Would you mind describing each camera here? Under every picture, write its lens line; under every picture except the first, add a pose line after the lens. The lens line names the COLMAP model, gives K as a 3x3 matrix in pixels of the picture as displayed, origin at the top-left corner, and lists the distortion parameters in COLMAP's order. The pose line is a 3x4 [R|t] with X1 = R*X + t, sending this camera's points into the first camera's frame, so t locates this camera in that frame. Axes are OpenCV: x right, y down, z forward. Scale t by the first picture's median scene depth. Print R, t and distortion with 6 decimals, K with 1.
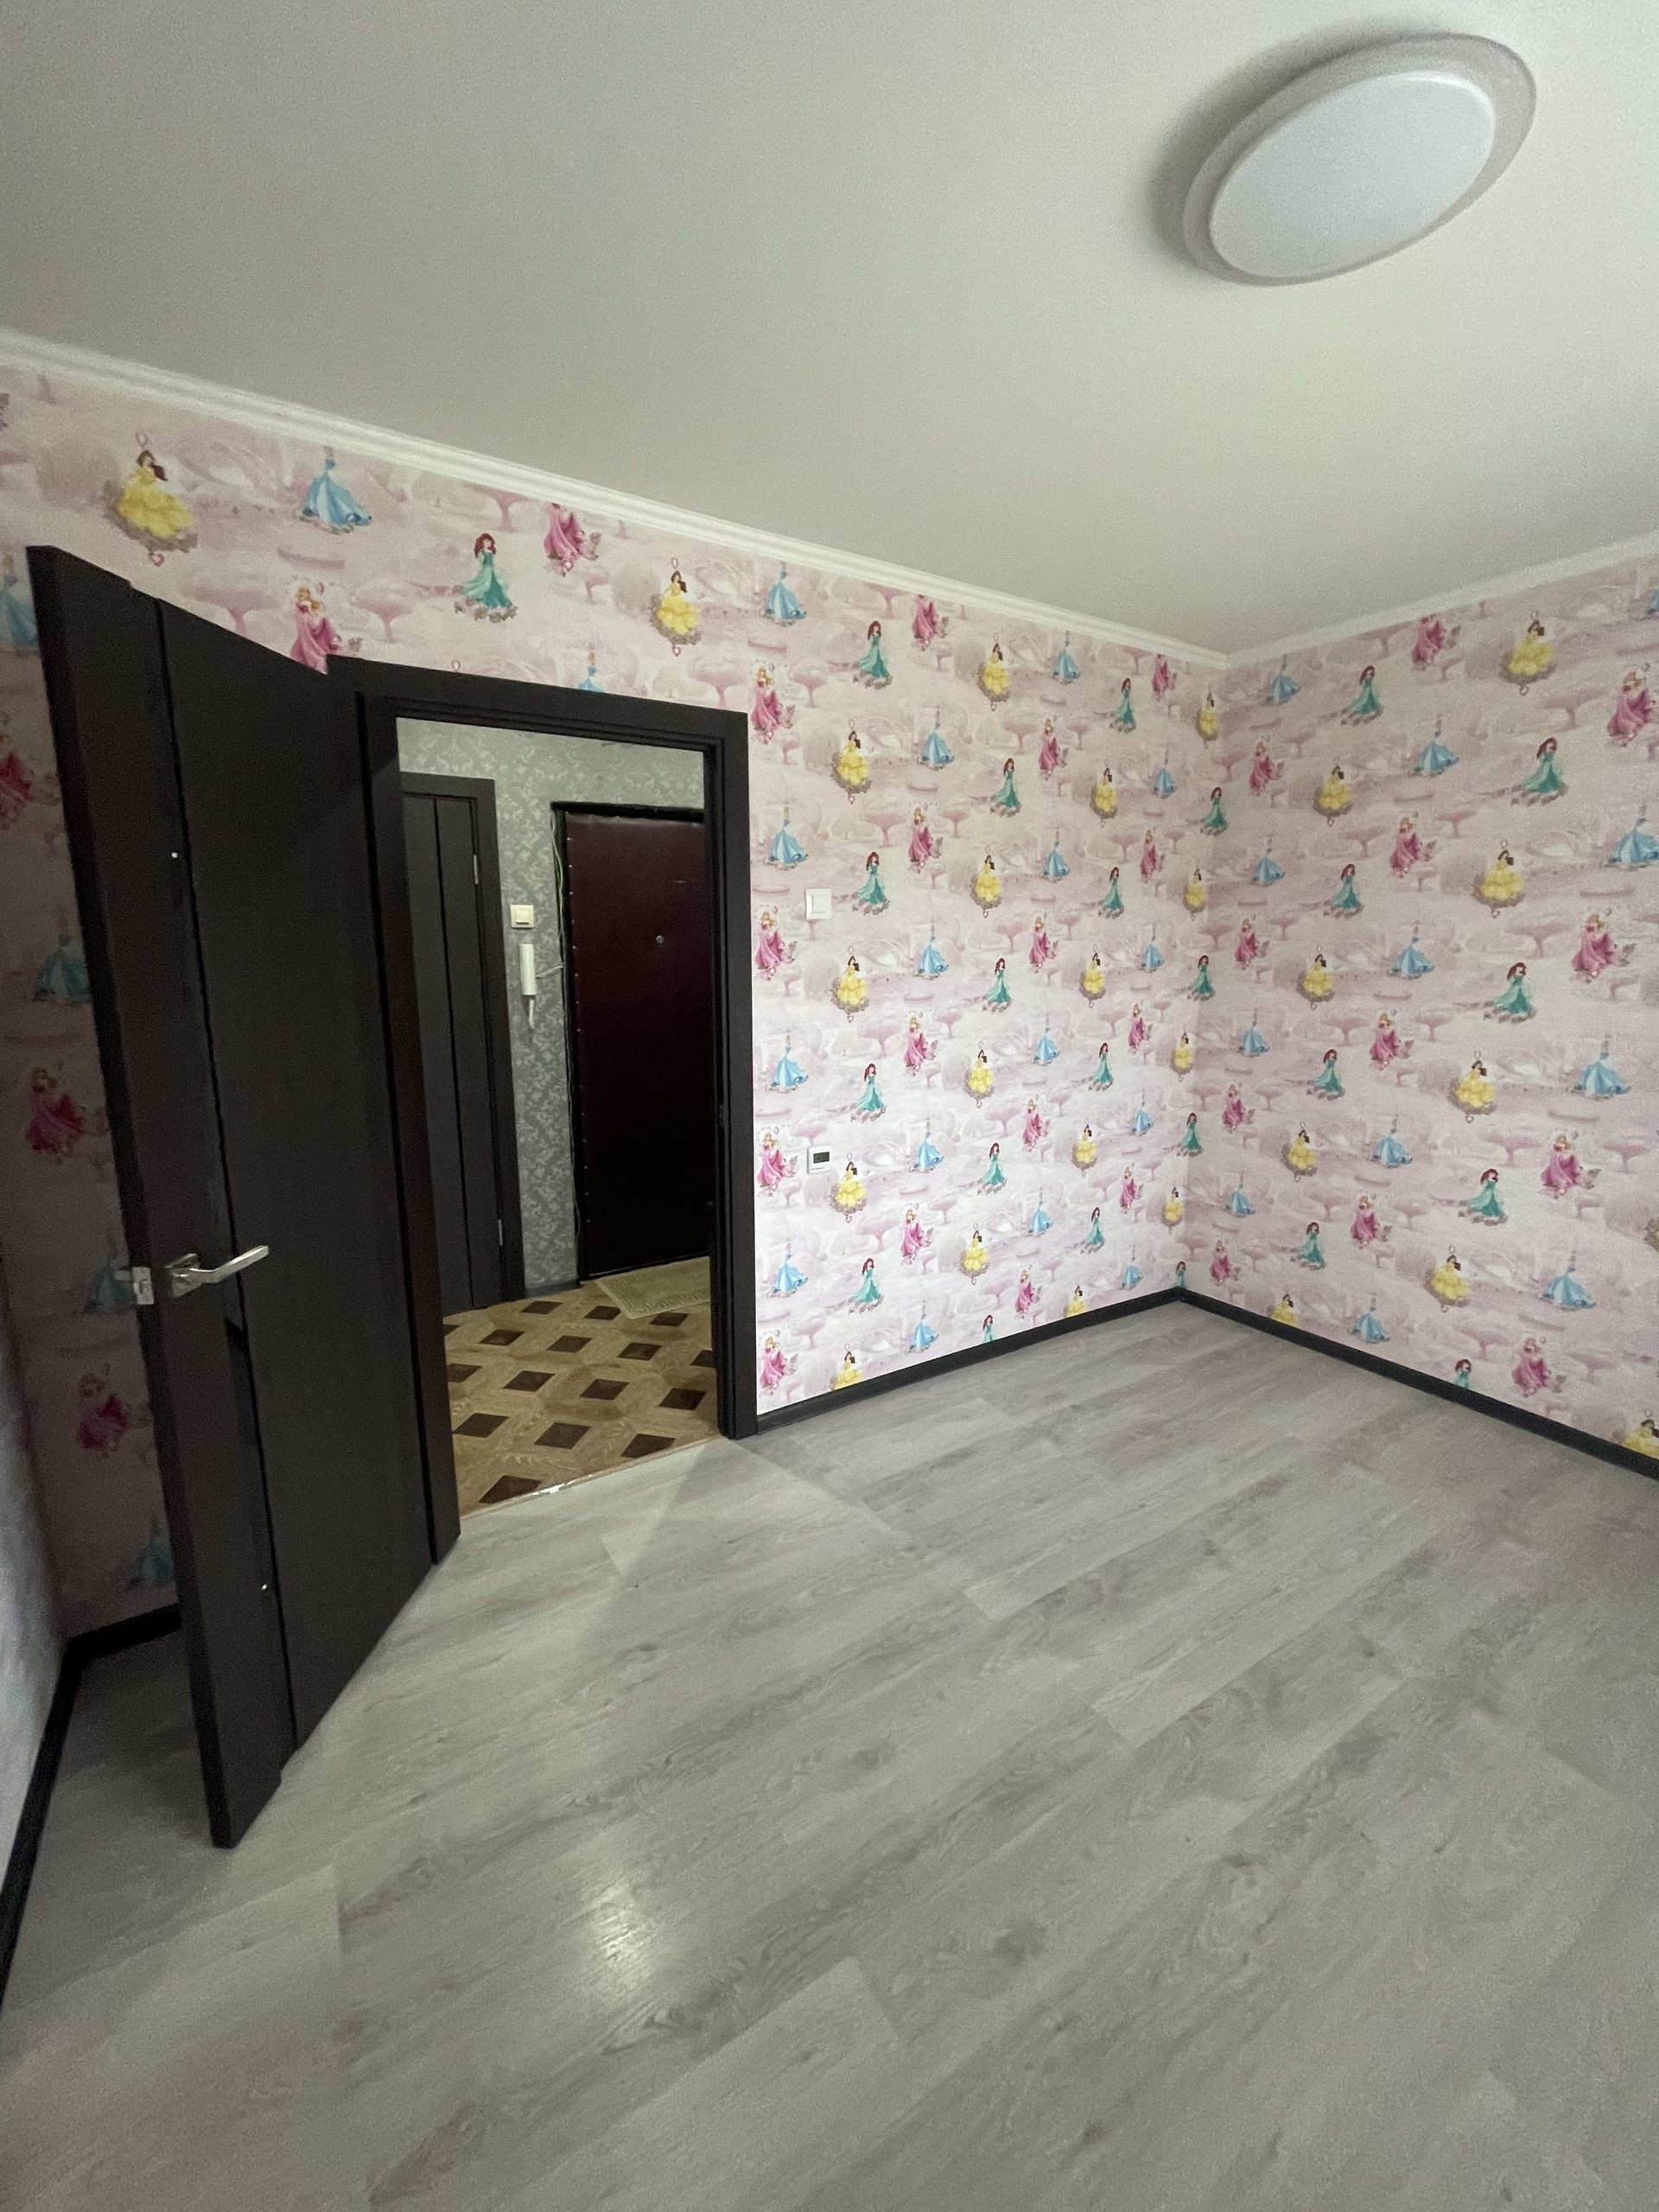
lens RADIAL K [[884.6, 0, 853.5], [0, 884.6, 1106.4], [0, 0, 1]] dist [0.001413, -0.000425]
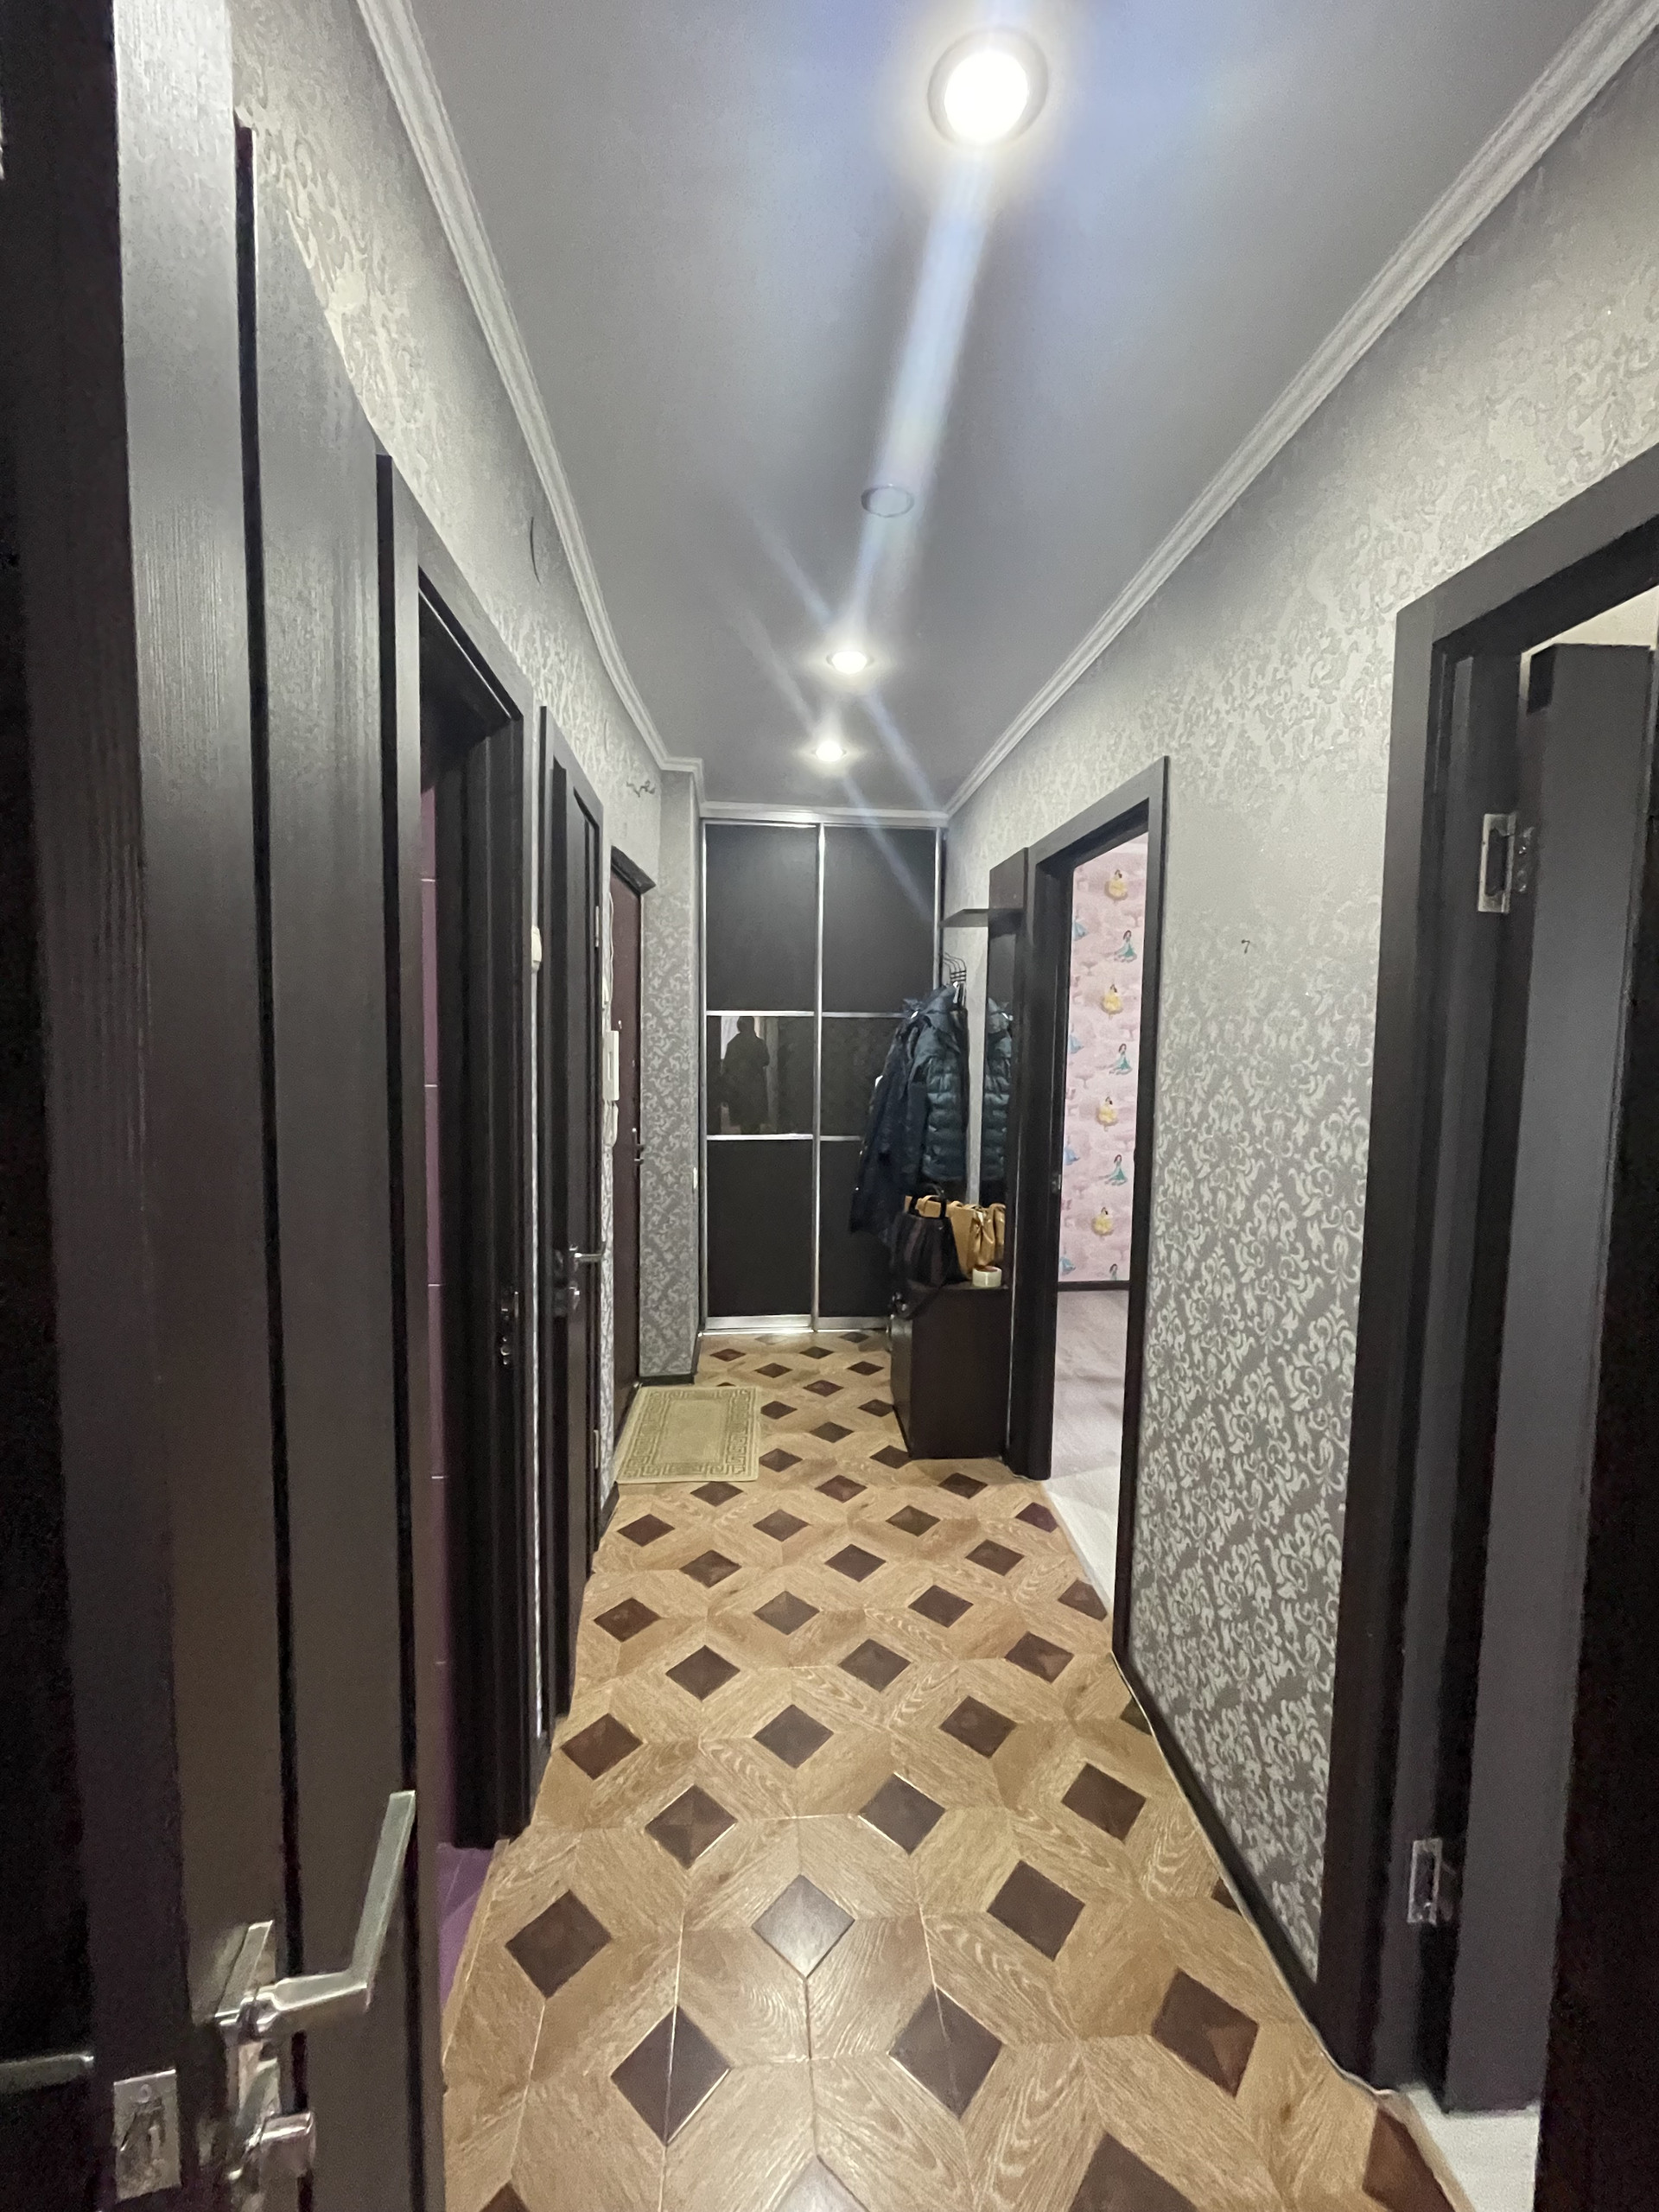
lens RADIAL K [[892.9, 0, 834.0], [0, 892.9, 1096.2], [0, 0, 1]] dist [0.000875, -0.000211]
pose [[0.463820, -0.060329, 0.883873, -0.942573], [0.149018, 0.988777, -0.010709, -0.094445], [-0.873307, 0.136680, 0.467604, 0.503136]]
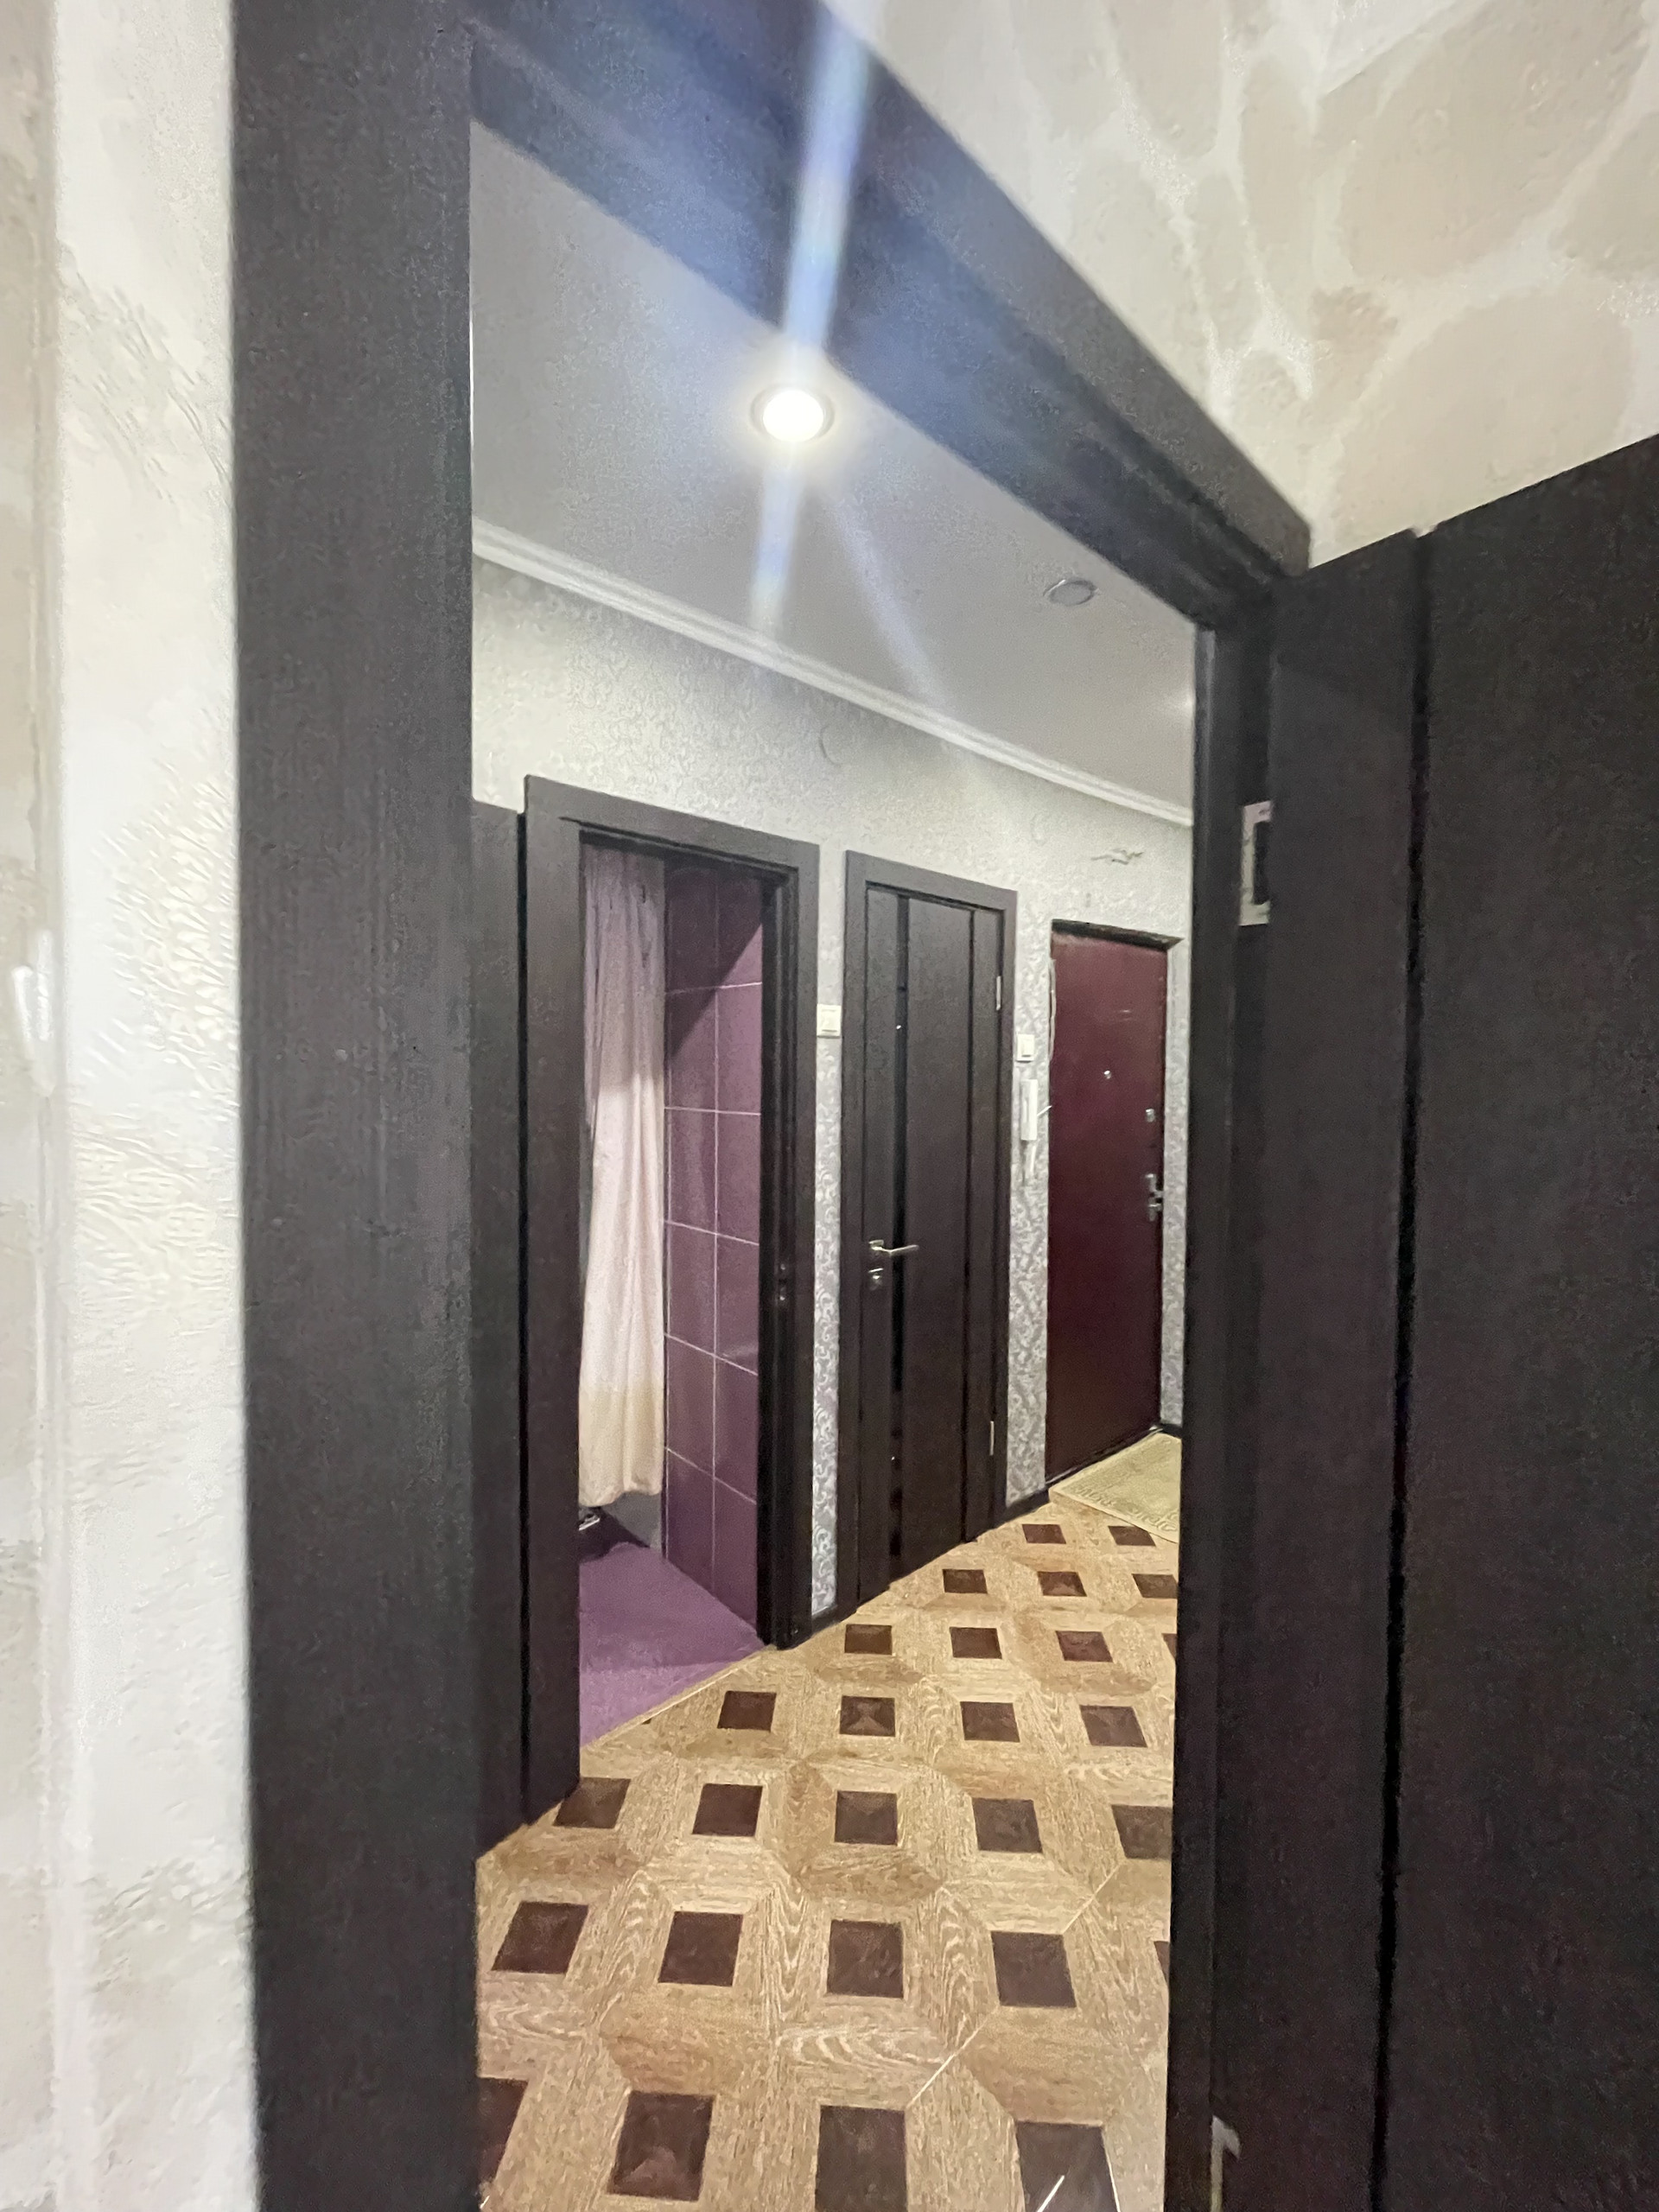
lens RADIAL K [[890.9, 0, 836.7], [0, 890.9, 1099.0], [0, 0, 1]] dist [-0.002143, -0.001066]
pose [[0.987016, -0.000609, 0.160623, -0.691390], [0.025994, 0.987417, -0.155988, -0.037755], [-0.158506, 0.158138, 0.974612, 0.205842]]
